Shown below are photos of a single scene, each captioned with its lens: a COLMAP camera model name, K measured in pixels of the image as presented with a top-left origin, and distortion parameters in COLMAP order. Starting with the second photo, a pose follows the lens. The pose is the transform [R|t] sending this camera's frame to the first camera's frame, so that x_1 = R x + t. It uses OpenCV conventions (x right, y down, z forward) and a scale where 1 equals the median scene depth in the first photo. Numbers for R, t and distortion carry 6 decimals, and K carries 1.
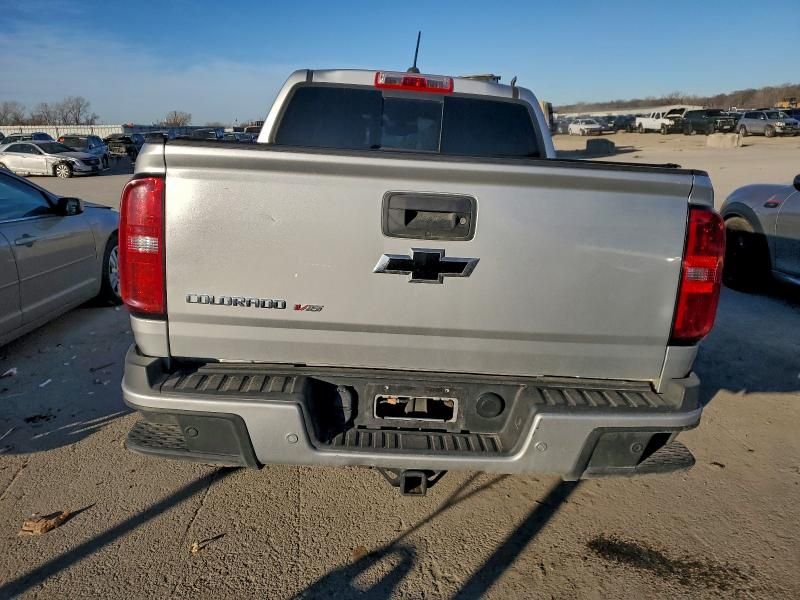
lens RADIAL K [[635.1, 0, 400.0], [0, 635.1, 300.0], [0, 0, 1]] dist [-0.003025, 0.059377]
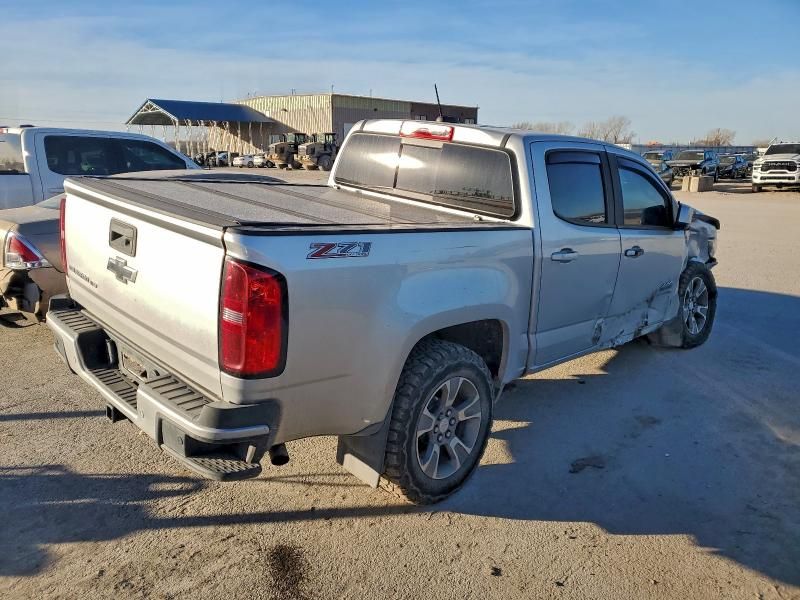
lens RADIAL K [[652.0, 0, 400.0], [0, 652.0, 300.0], [0, 0, 1]] dist [0.009152, 0.008313]
pose [[0.674914, 0.192096, -0.712454, 1.174004], [-0.211743, 0.975332, 0.062388, -0.161151], [0.706864, 0.108751, 0.698940, 0.284939]]
